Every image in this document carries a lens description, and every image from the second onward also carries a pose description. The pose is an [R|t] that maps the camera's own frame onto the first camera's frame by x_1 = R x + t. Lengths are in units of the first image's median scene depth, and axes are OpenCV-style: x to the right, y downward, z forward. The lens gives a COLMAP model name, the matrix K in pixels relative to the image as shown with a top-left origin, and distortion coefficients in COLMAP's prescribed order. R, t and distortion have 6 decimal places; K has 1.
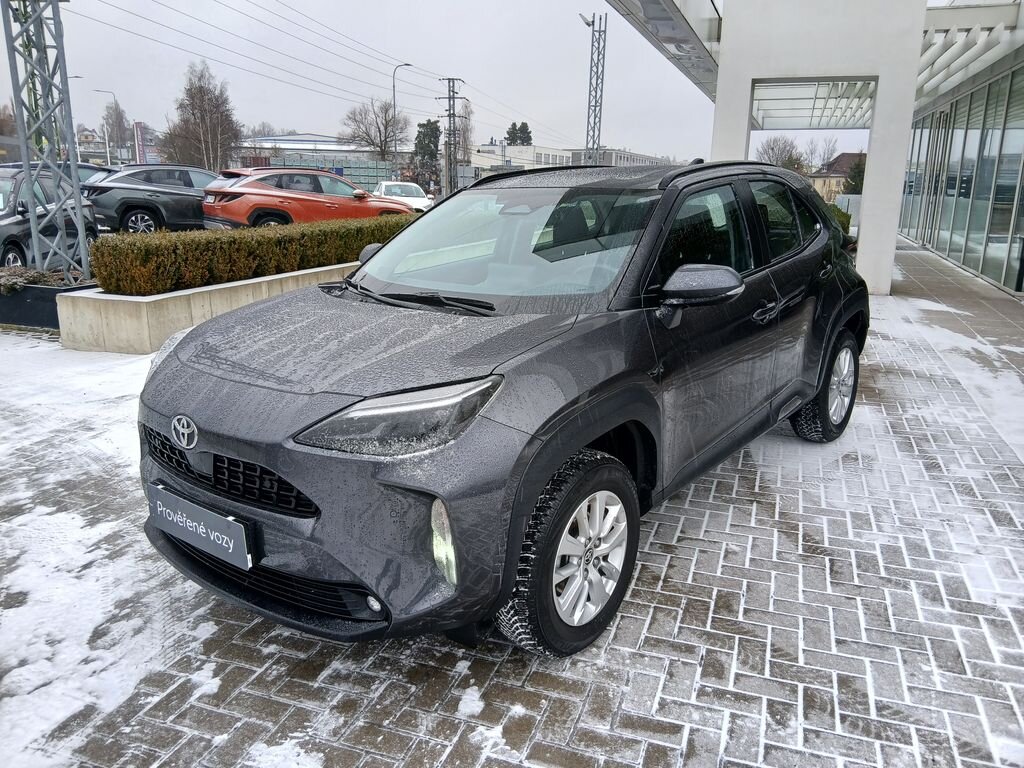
lens RADIAL K [[767.3, 0, 522.7], [0, 767.3, 396.2], [0, 0, 1]] dist [0.009547, -0.030453]
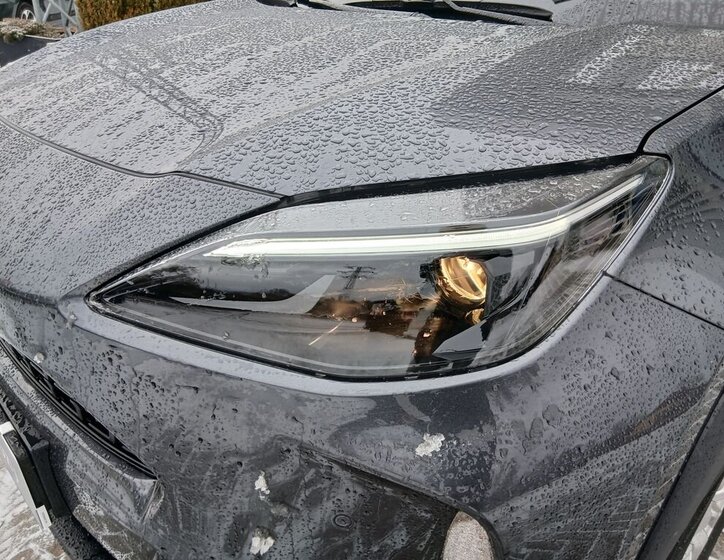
lens RADIAL K [[573.2, 0, 362.0], [0, 573.2, 280.0], [0, 0, 1]] dist [0.038946, -0.085411]
pose [[0.987607, 0.092988, -0.126433, -0.117344], [-0.065128, 0.975763, 0.208916, -0.017278], [0.142795, -0.198093, 0.969726, 0.661343]]
